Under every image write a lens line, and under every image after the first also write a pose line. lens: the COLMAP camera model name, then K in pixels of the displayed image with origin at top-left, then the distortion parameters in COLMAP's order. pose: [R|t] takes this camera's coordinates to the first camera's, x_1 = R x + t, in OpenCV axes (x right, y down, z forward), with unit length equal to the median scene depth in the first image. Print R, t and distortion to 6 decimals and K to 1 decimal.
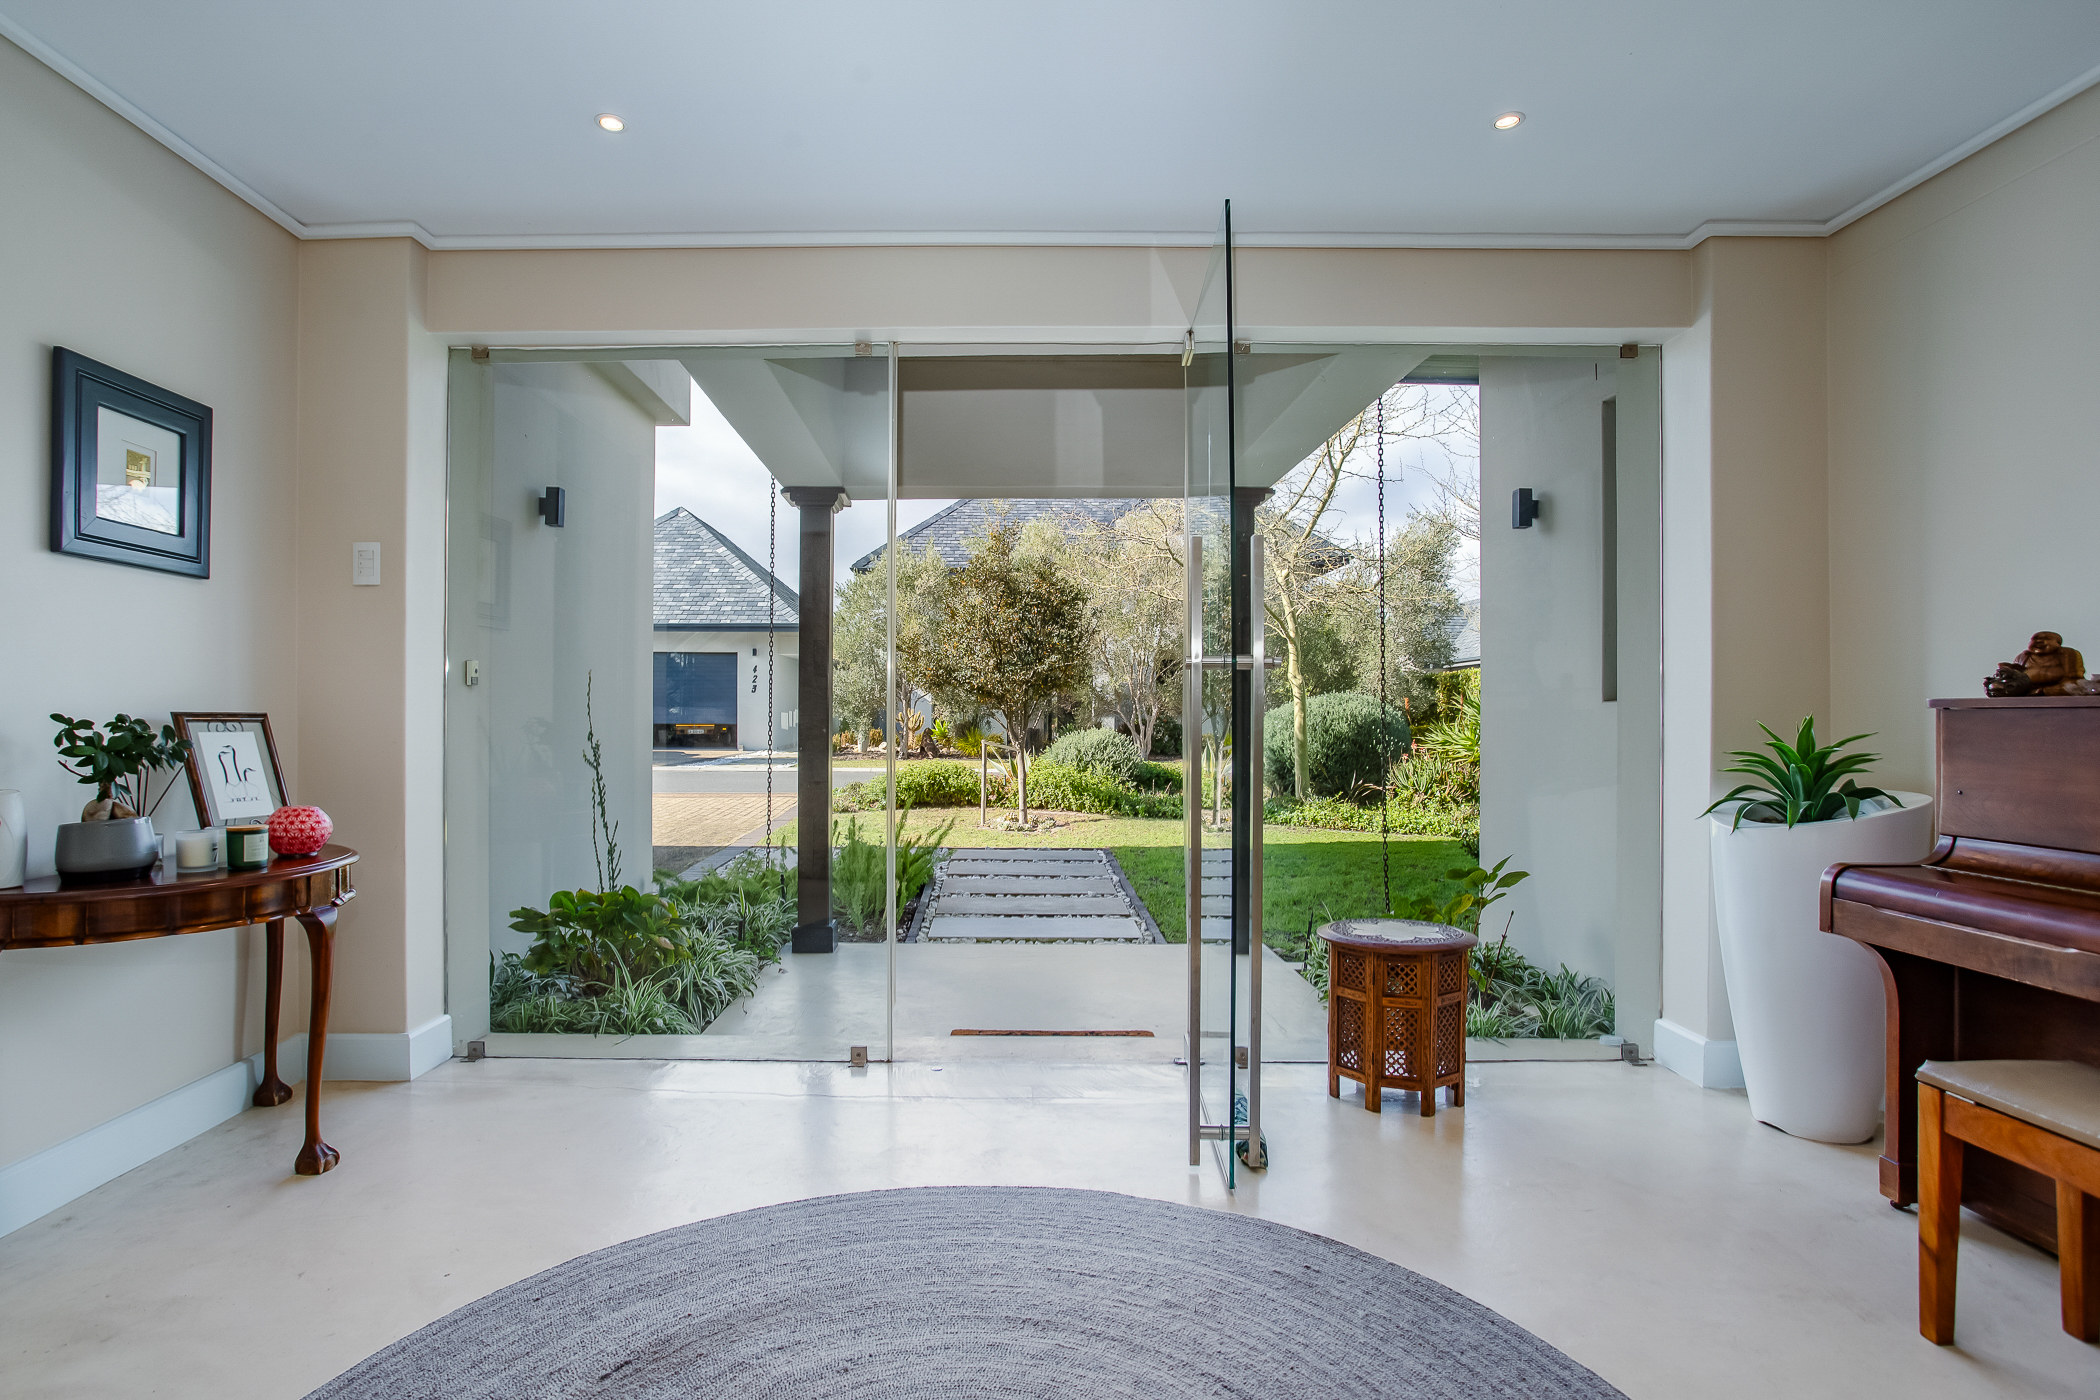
lens RADIAL K [[1092.8, 0, 1050.0], [0, 1092.8, 700.0], [0, 0, 1]] dist [-0.103697, 0.067246]
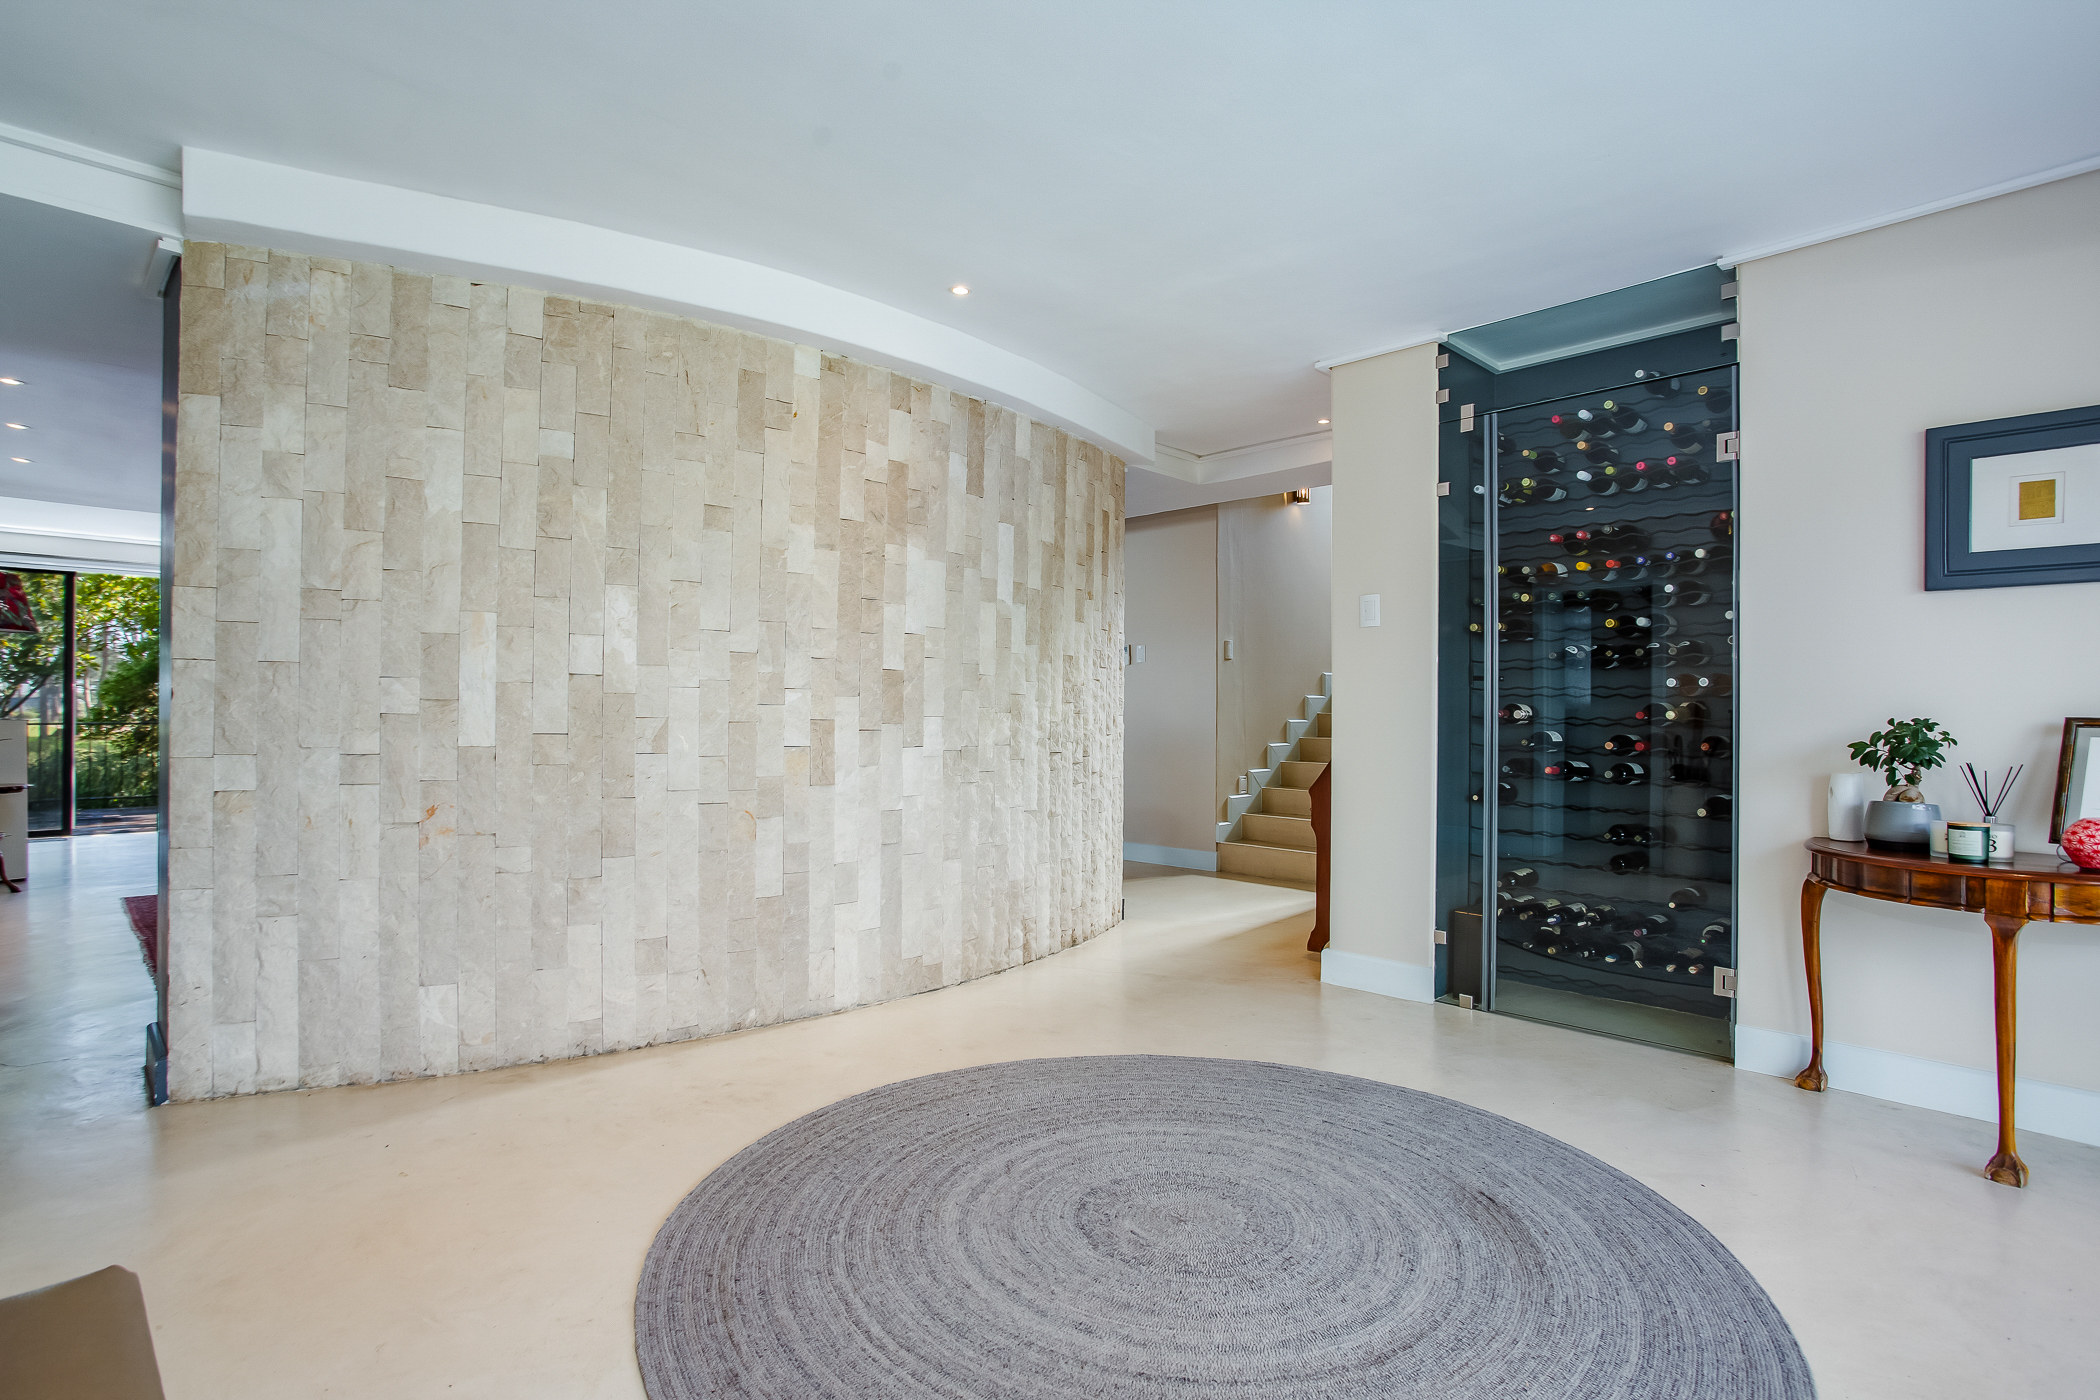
lens RADIAL K [[1050.9, 0, 1050.2], [0, 1050.9, 709.9], [0, 0, 1]] dist [-0.050987, 0.033785]
pose [[-0.745030, 0.000883, -0.667030, 0.698079], [0.003440, 0.999991, -0.002518, 0.003162], [0.667022, -0.004171, -0.745027, 1.250273]]
